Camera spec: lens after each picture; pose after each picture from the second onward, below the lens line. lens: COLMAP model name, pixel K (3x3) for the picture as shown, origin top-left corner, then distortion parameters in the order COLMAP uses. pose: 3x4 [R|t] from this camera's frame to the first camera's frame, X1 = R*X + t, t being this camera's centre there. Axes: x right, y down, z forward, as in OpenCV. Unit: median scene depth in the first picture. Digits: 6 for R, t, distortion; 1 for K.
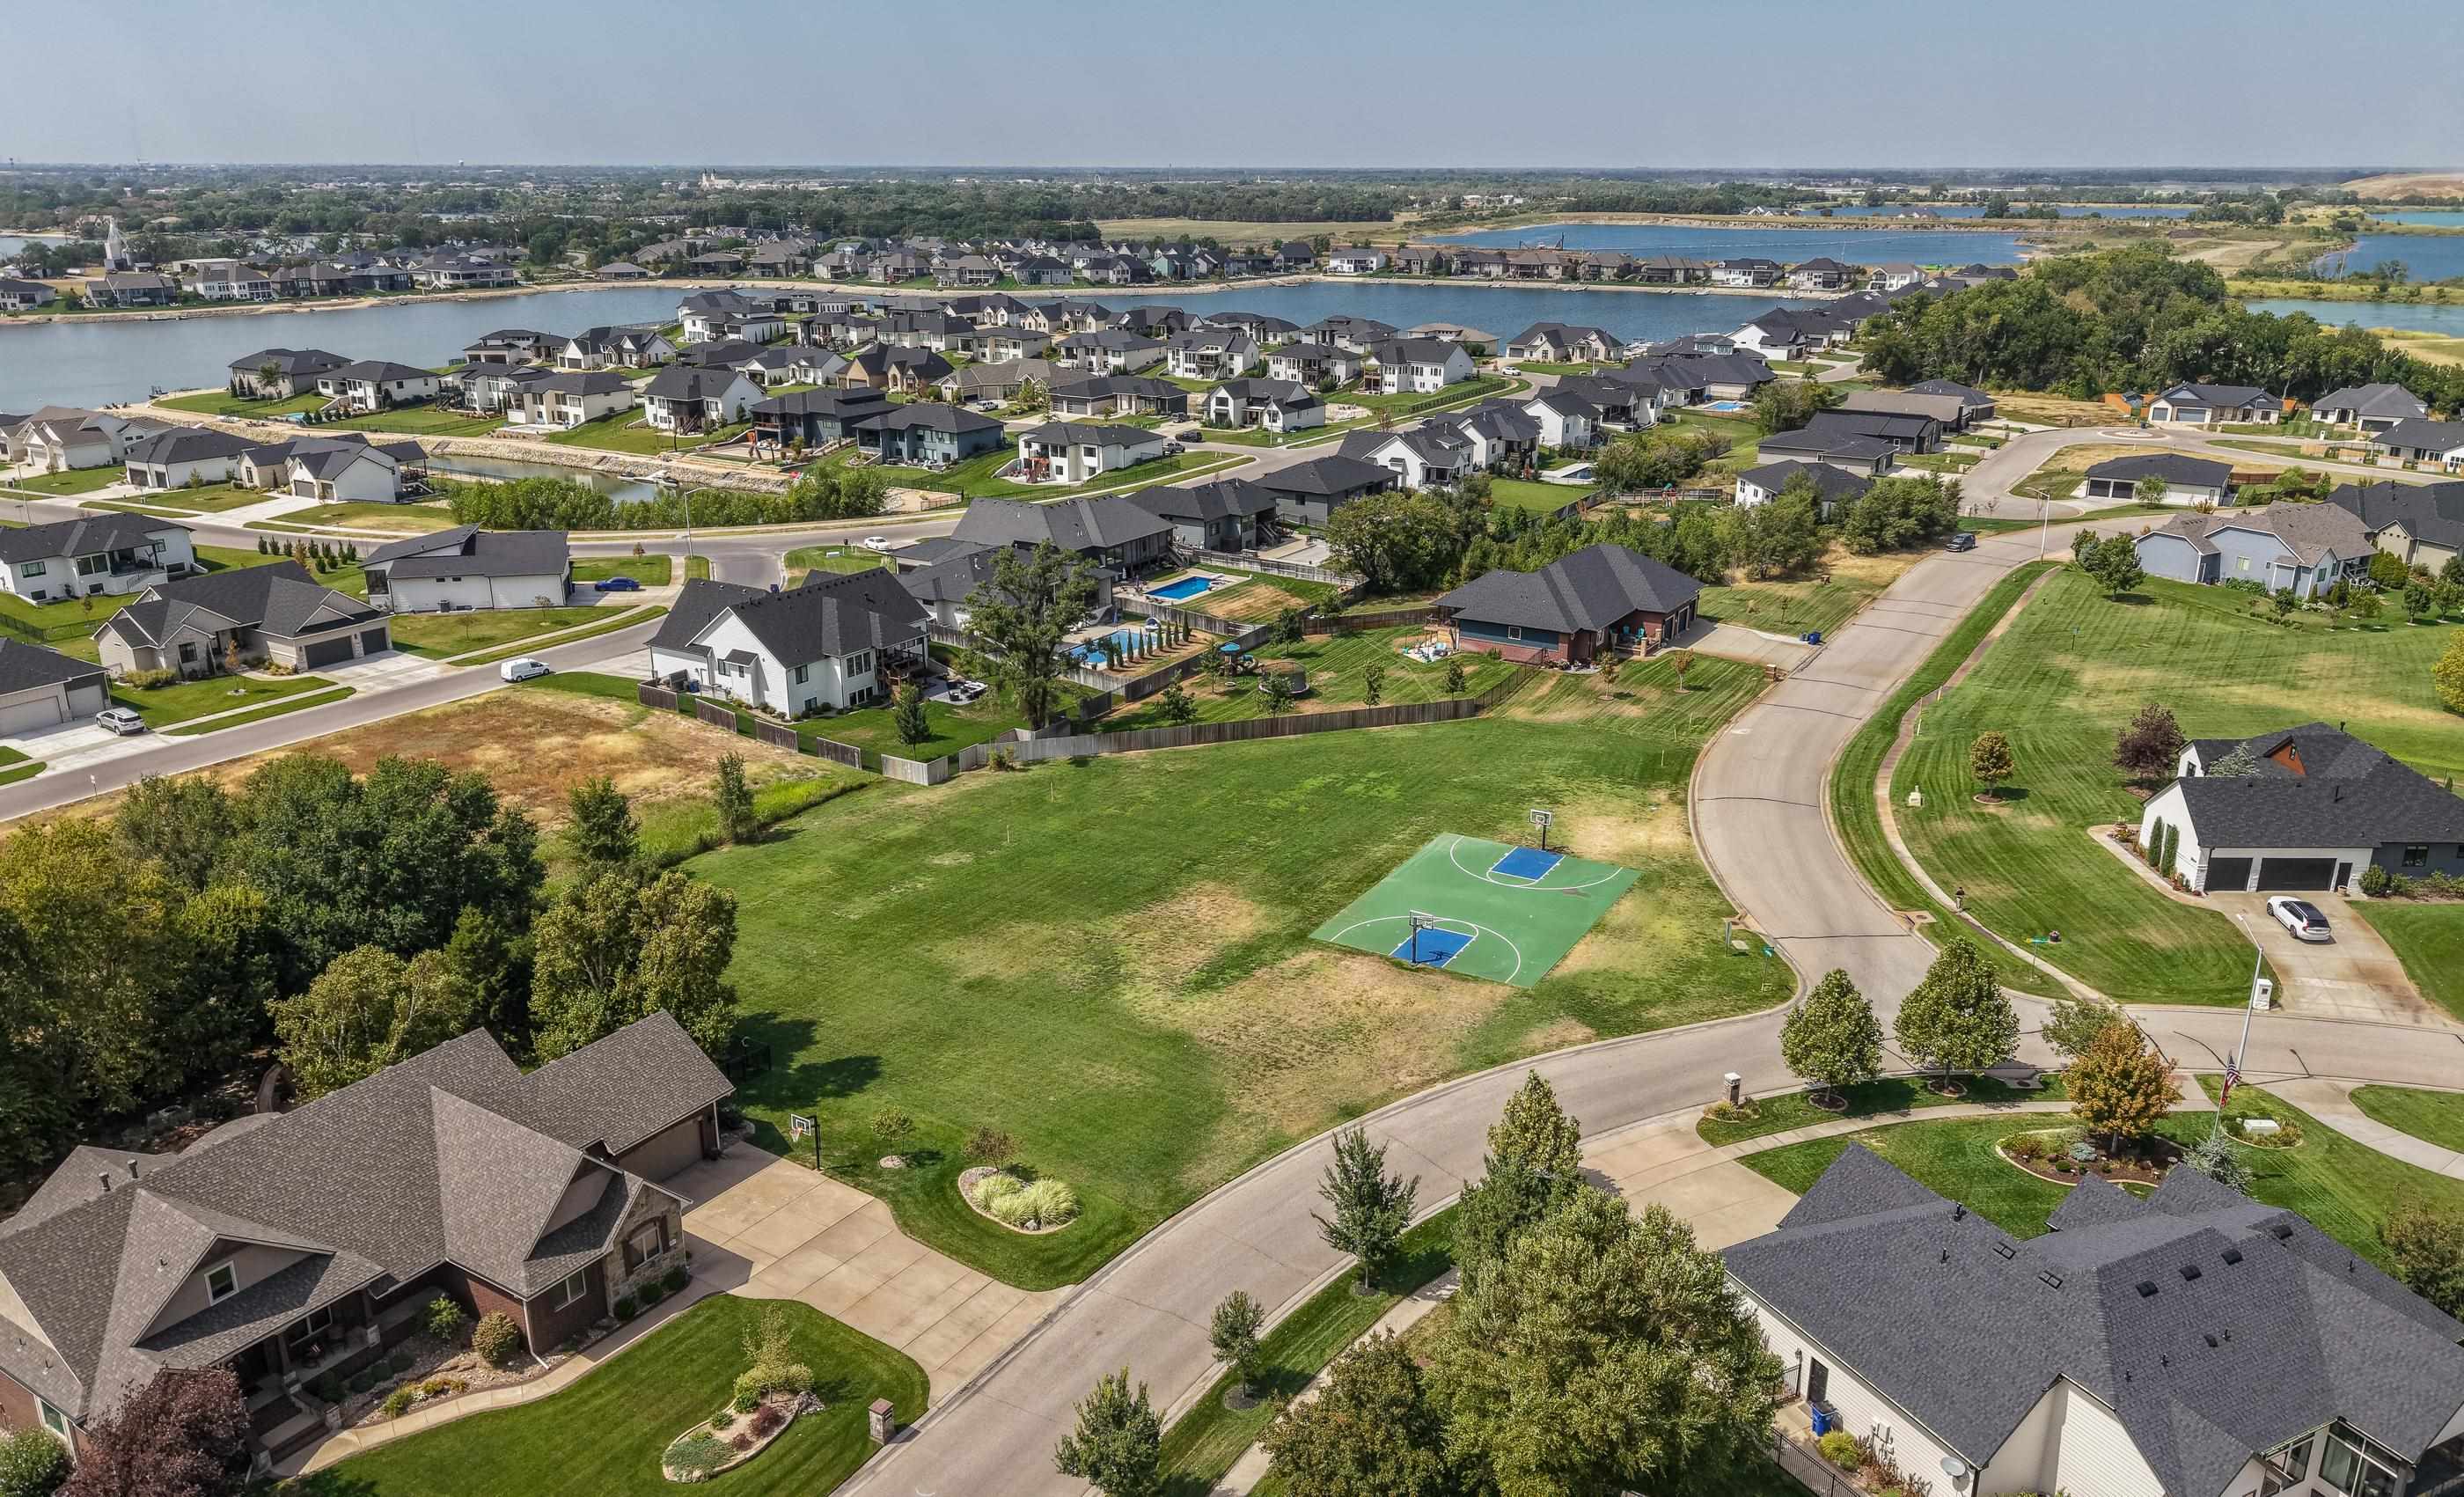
lens RADIAL K [[1766.3, 0, 1230.3], [0, 1766.3, 756.9], [0, 0, 1]] dist [0.061130, -0.084975]
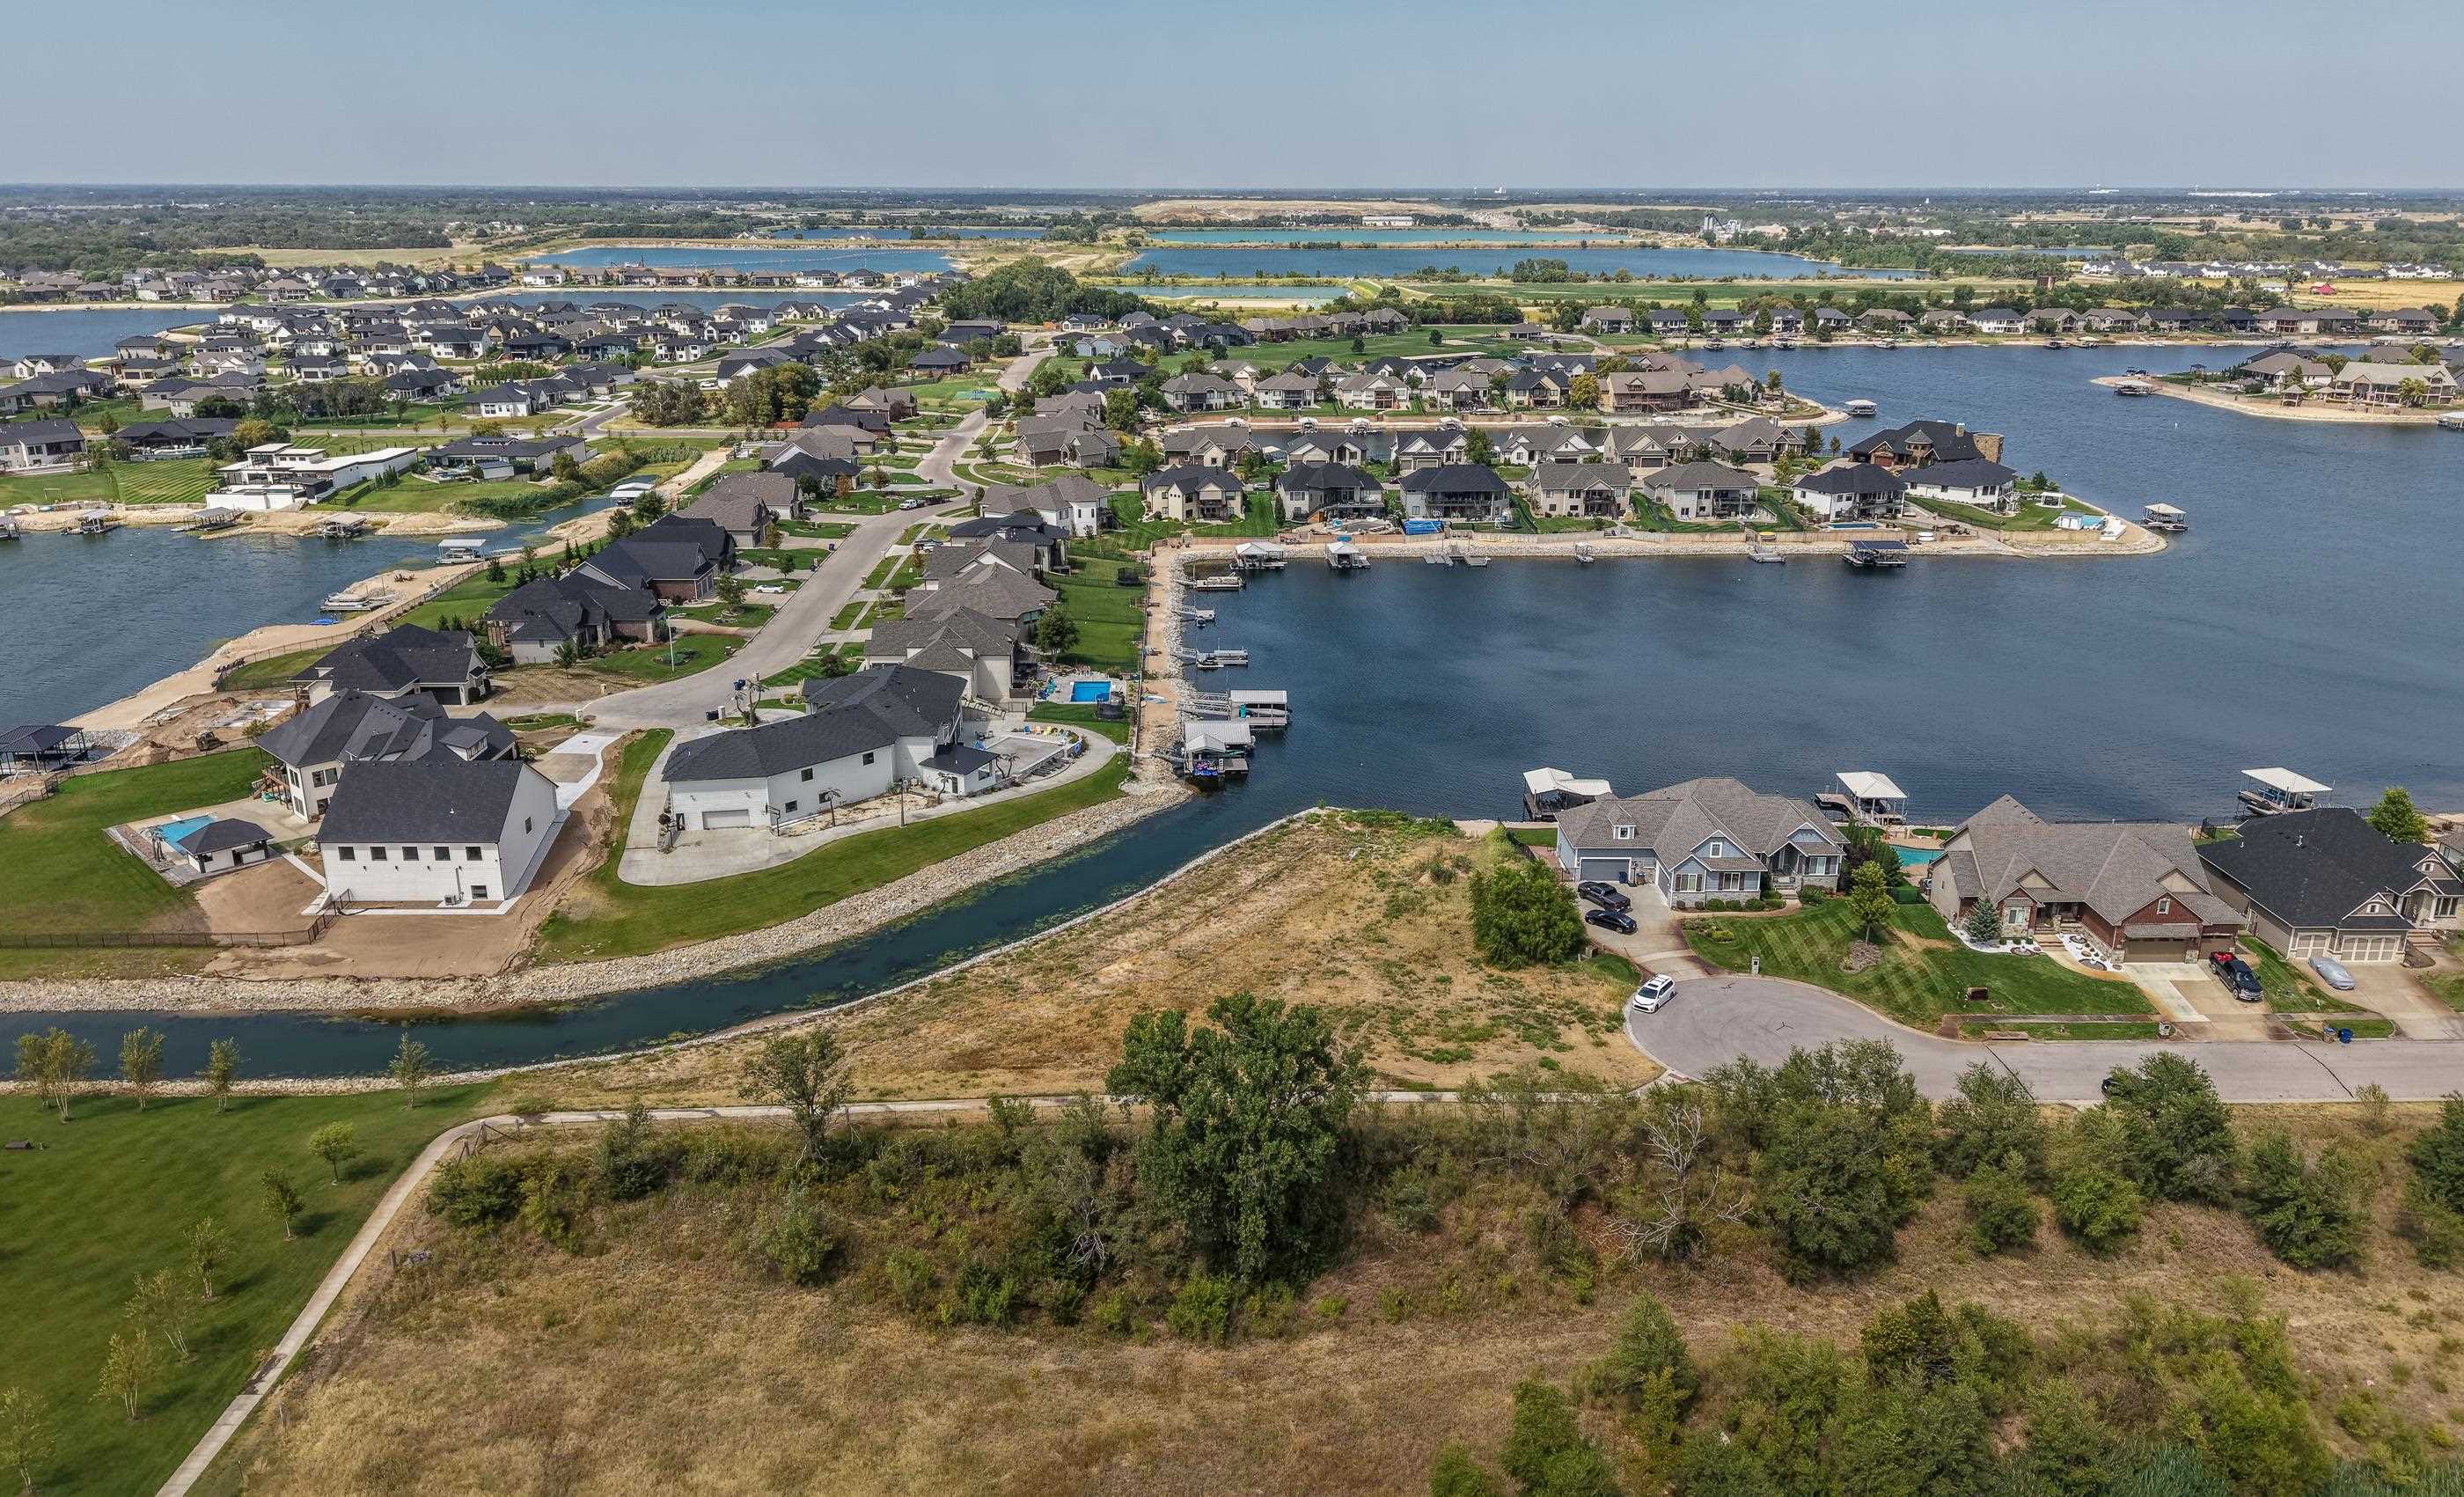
lens RADIAL K [[1738.1, 0, 1228.6], [0, 1738.1, 828.2], [0, 0, 1]] dist [0.068313, -0.085581]
pose [[0.834262, -0.189889, 0.517638, -1.237532], [0.173276, 0.981553, 0.080806, 0.605864], [-0.523433, 0.022281, 0.851775, -2.133778]]
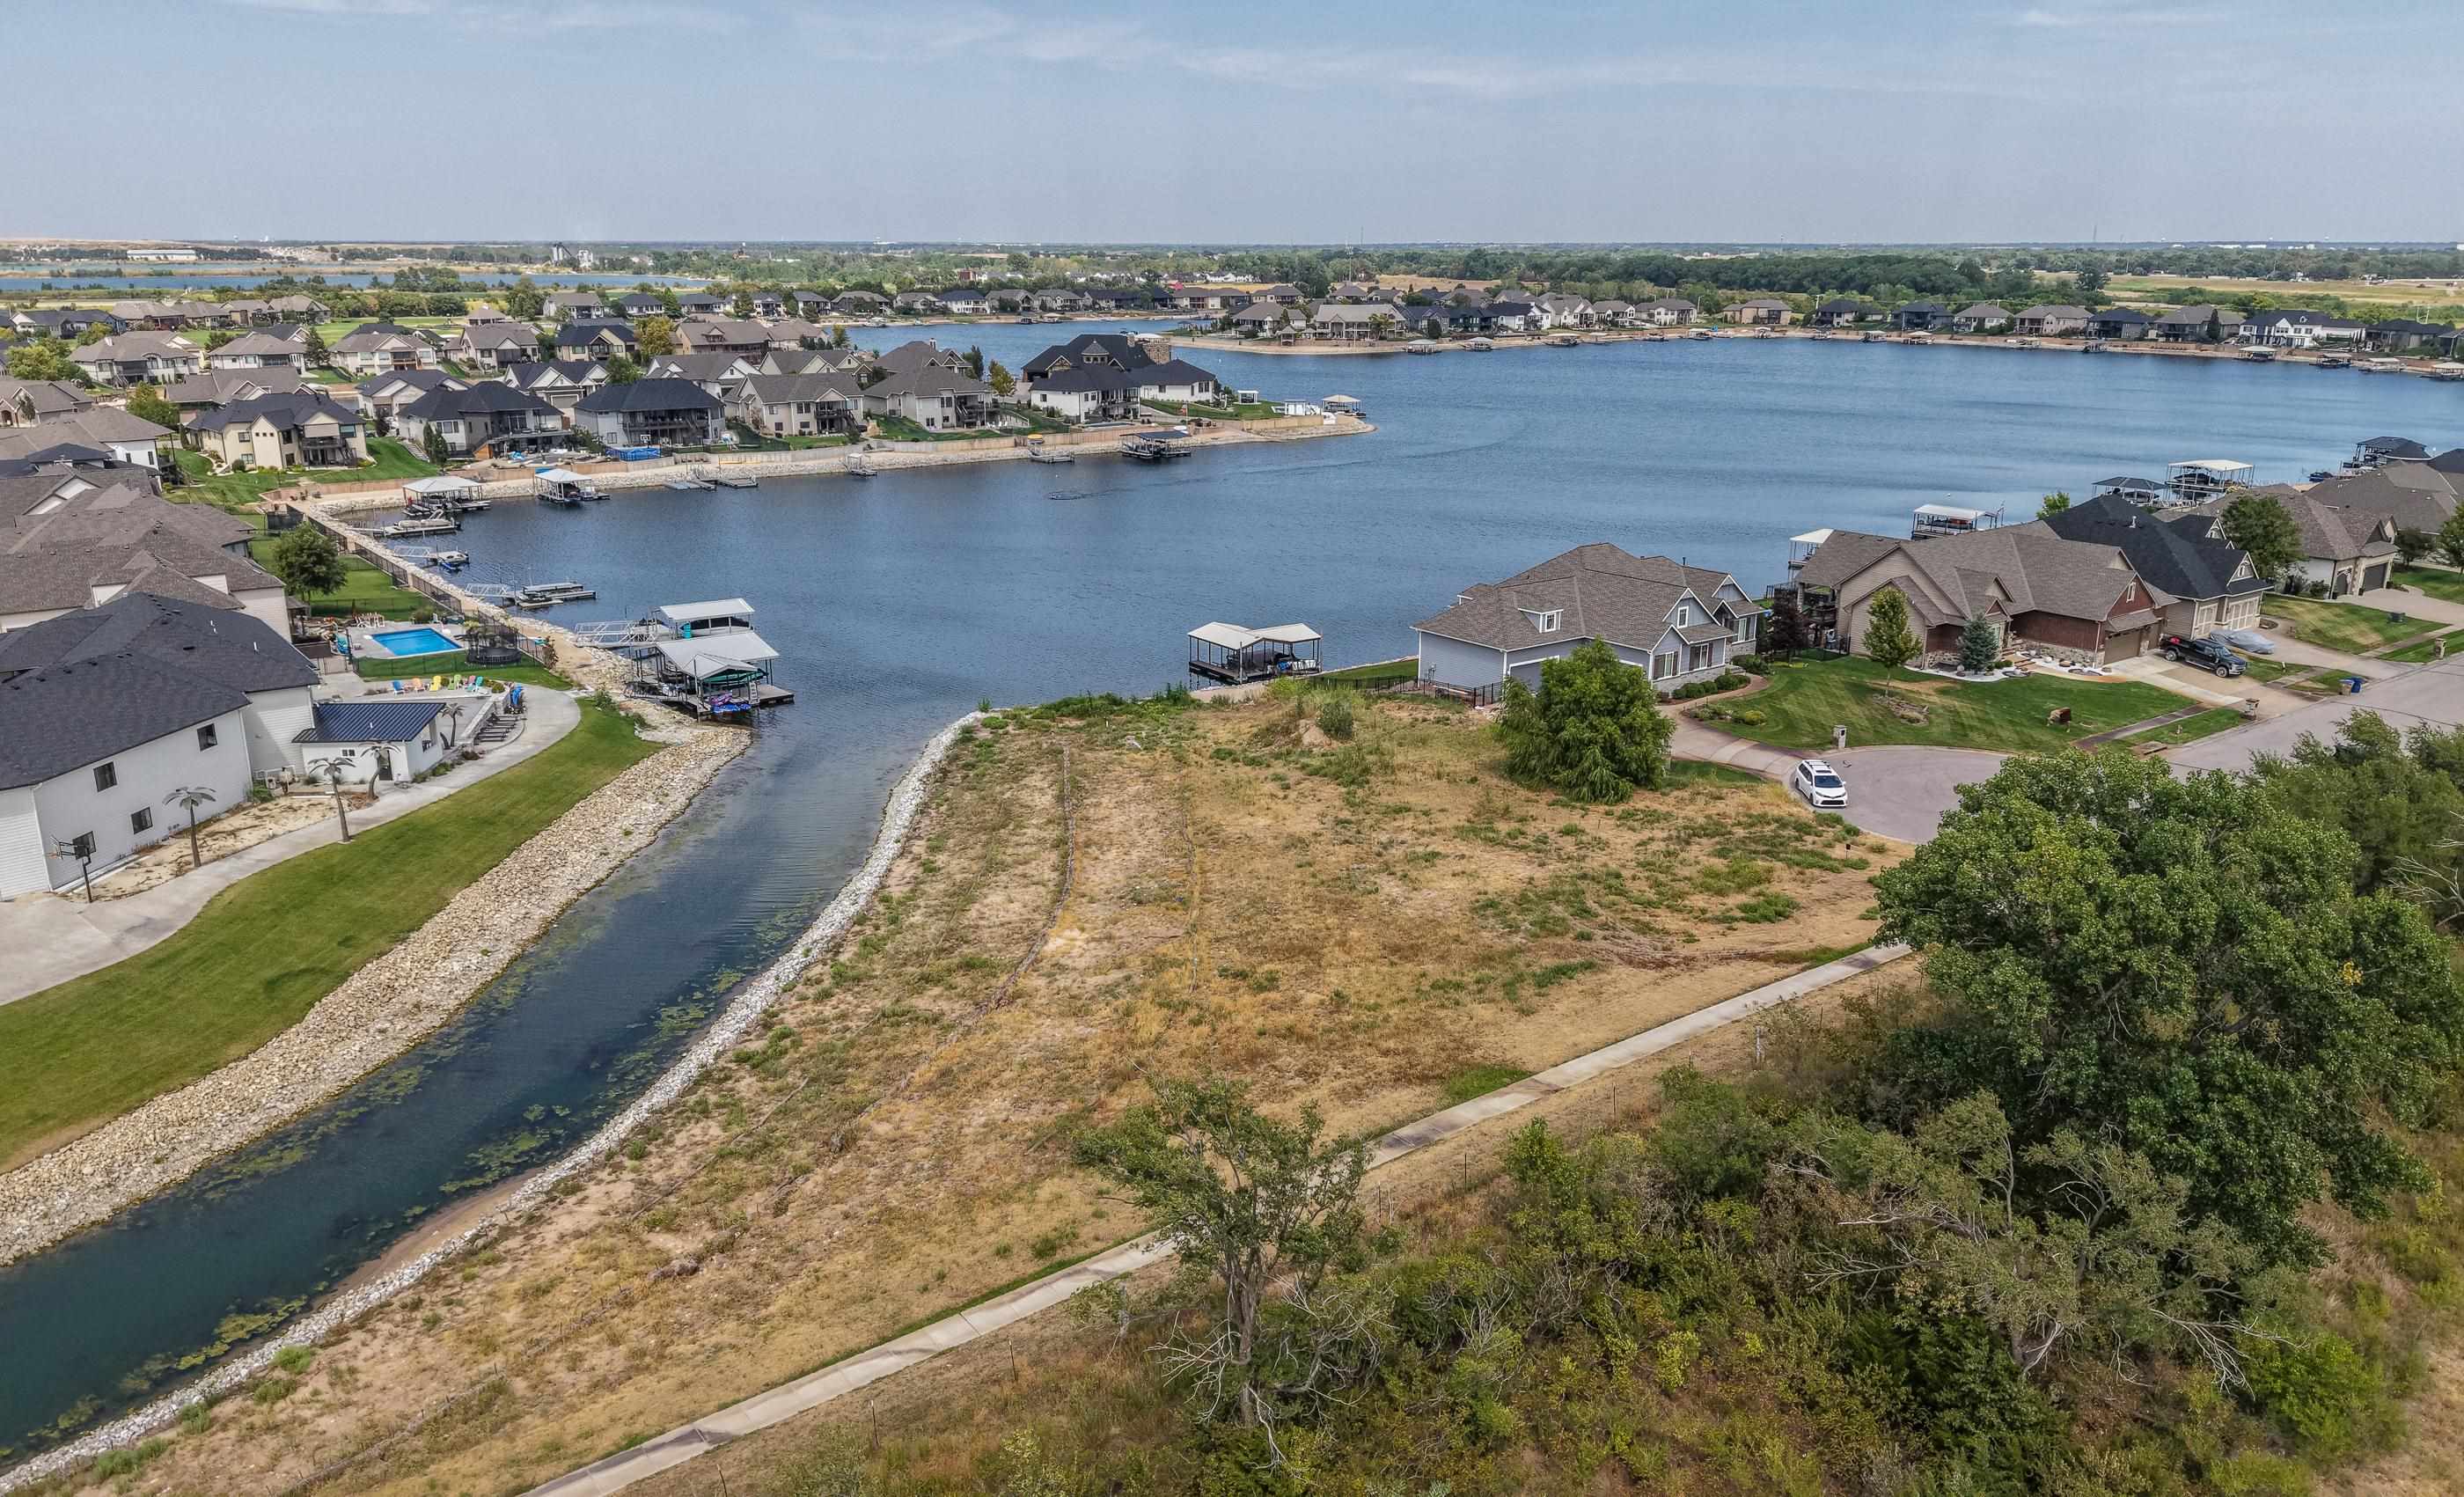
lens RADIAL K [[1766.3, 0, 1230.3], [0, 1766.3, 756.9], [0, 0, 1]] dist [0.061130, -0.084975]
pose [[0.351641, -0.261253, 0.898941, -1.252070], [0.294743, 0.942328, 0.158567, 0.623286], [-0.888524, 0.209198, 0.408364, -1.637981]]
